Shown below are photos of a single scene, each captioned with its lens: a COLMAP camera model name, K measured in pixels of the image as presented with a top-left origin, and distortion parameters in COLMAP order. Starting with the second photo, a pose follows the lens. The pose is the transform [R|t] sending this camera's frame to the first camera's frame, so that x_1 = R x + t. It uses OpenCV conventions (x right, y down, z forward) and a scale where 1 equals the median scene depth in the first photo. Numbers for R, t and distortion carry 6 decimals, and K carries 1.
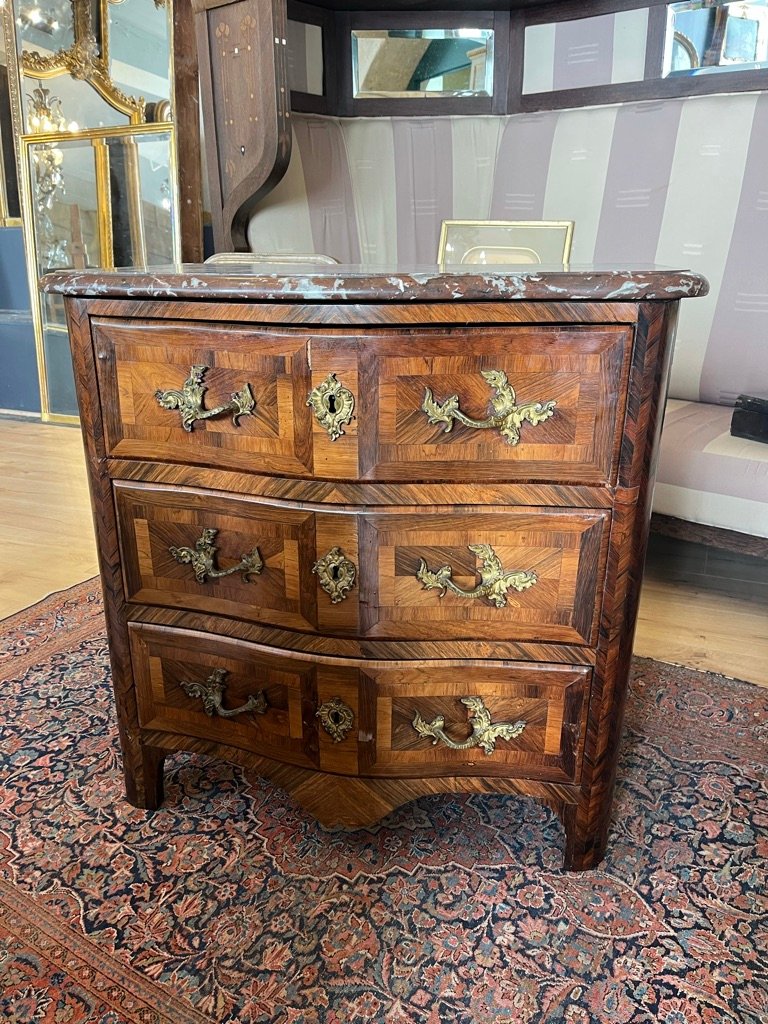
lens RADIAL K [[795.7, 0, 388.6], [0, 795.7, 517.3], [0, 0, 1]] dist [0.042702, -0.090585]
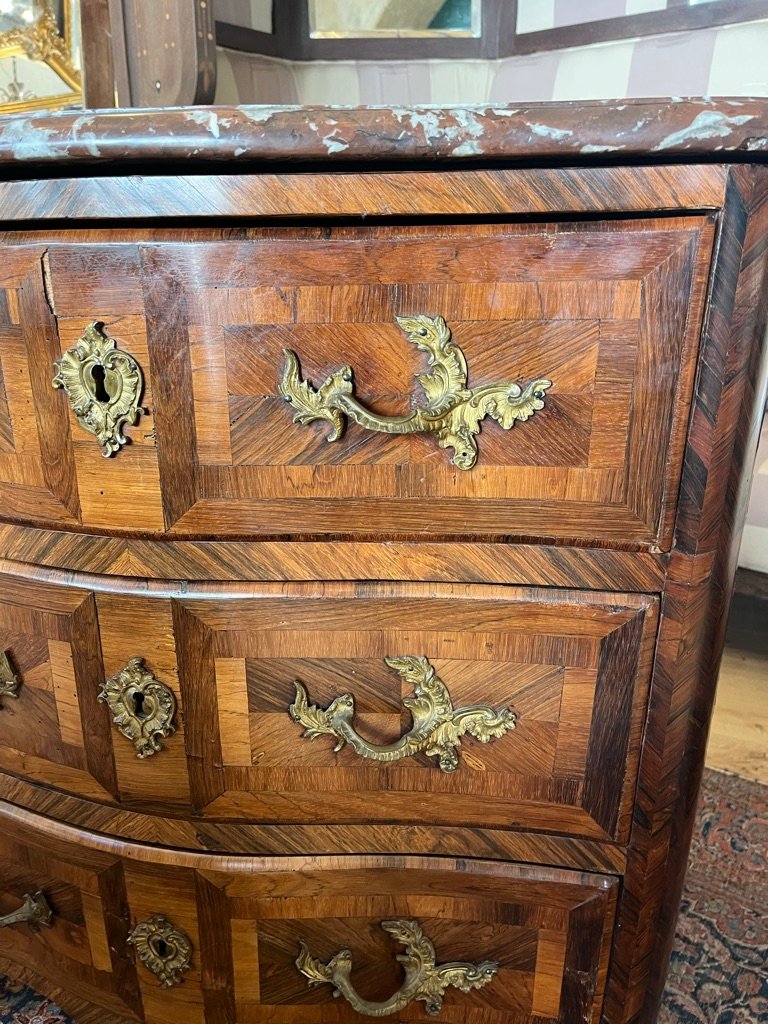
lens RADIAL K [[795.7, 0, 385.2], [0, 795.7, 513.2], [0, 0, 1]] dist [0.042702, -0.090585]
pose [[0.999941, 0.004486, -0.009914, 0.104452], [-0.004709, 0.999736, -0.022497, -0.047672], [0.009810, 0.022542, 0.999698, 0.468851]]
